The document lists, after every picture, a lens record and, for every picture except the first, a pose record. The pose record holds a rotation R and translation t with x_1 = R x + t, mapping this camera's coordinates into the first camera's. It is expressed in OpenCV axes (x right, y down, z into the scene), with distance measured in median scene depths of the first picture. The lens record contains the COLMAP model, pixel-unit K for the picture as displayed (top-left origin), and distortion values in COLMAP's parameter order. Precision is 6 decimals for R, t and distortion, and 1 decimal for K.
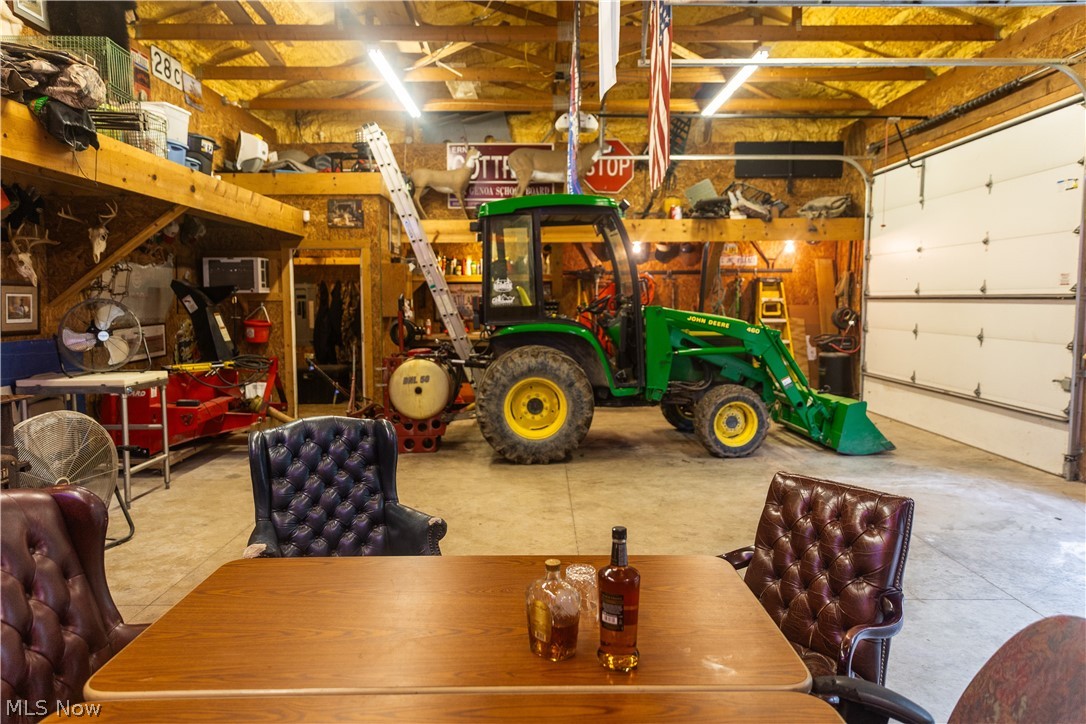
lens RADIAL K [[722.8, 0, 543.5], [0, 722.8, 360.6], [0, 0, 1]] dist [0.018332, -0.005472]
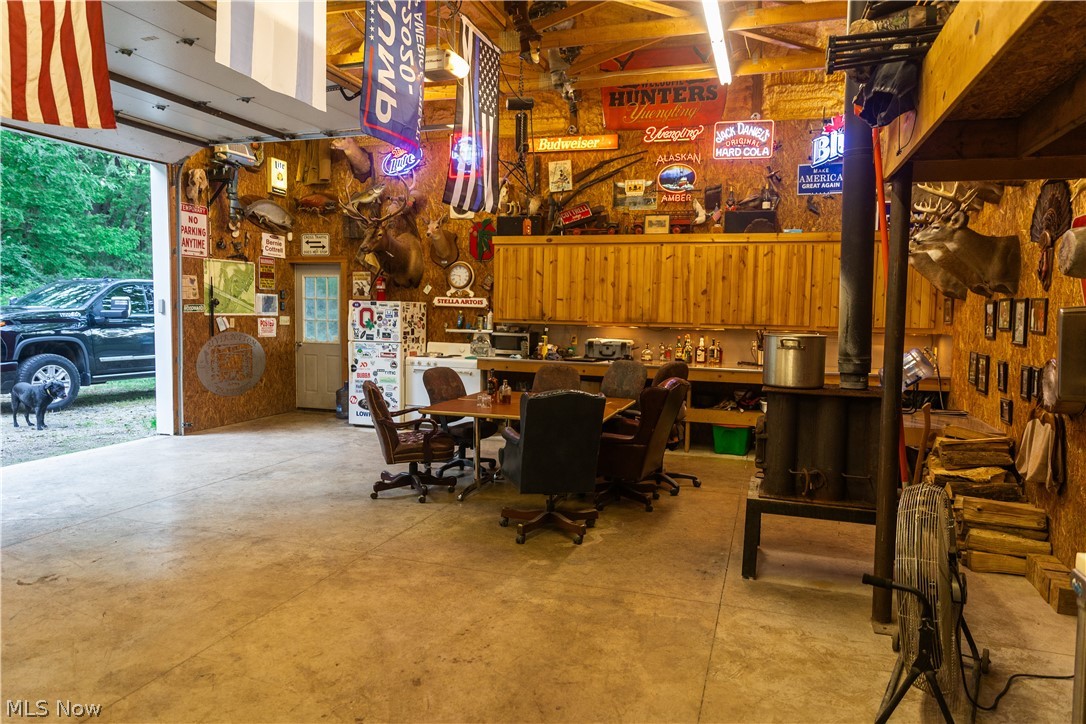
lens RADIAL K [[722.8, 0, 542.0], [0, 722.8, 358.8], [0, 0, 1]] dist [0.018332, -0.005472]
pose [[-0.949882, -0.036553, 0.310465, -0.500657], [0.011831, 0.988226, 0.152546, -0.156629], [-0.312385, 0.148573, -0.938265, 1.667958]]
